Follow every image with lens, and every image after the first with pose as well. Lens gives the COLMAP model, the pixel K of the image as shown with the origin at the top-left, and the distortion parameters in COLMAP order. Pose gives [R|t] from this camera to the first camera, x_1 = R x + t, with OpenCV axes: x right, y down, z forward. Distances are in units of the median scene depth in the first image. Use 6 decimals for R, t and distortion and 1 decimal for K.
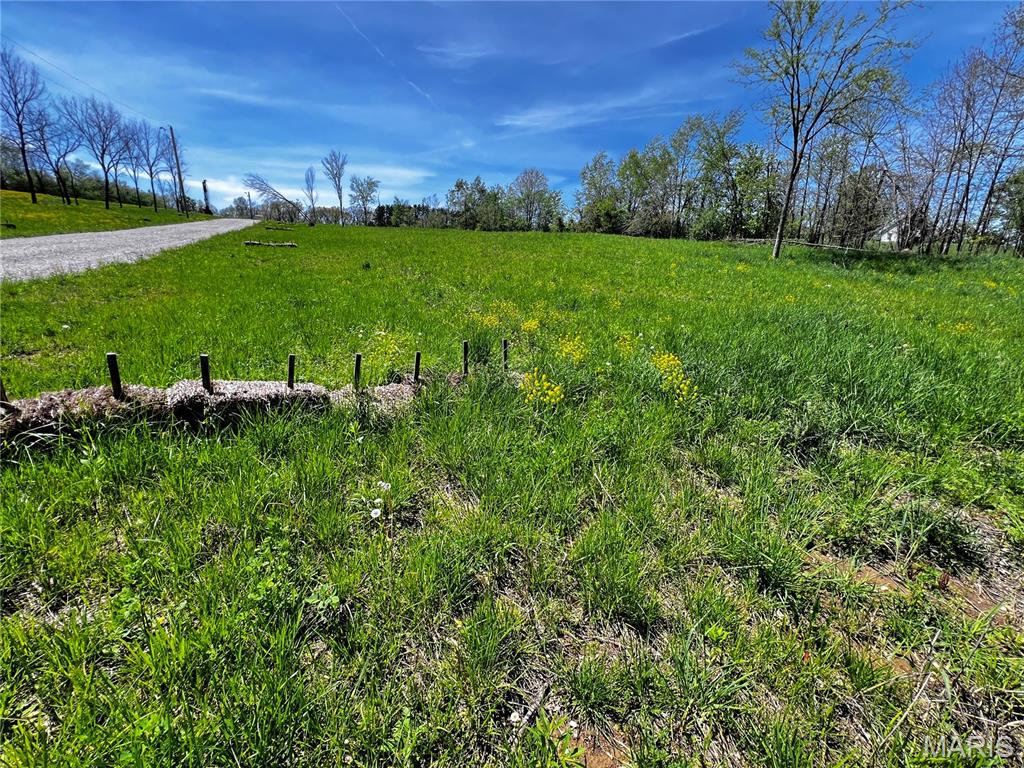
lens RADIAL K [[339.2, 0, 517.4], [0, 339.2, 385.5], [0, 0, 1]] dist [-0.002148, -0.000164]
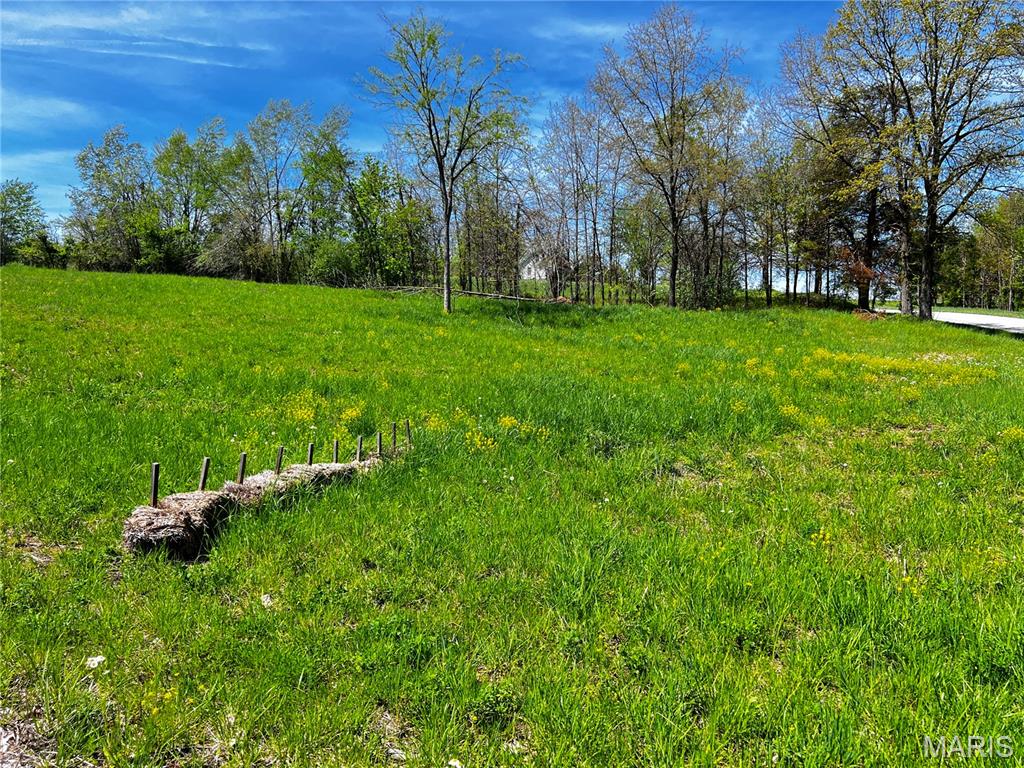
lens RADIAL K [[741.7, 0, 516.7], [0, 741.7, 381.0], [0, 0, 1]] dist [0.003524, -0.032137]
pose [[0.720219, -0.078137, 0.689332, -0.125514], [0.257902, 0.952581, -0.161481, 0.026793], [-0.644027, 0.294082, 0.706219, -0.083957]]
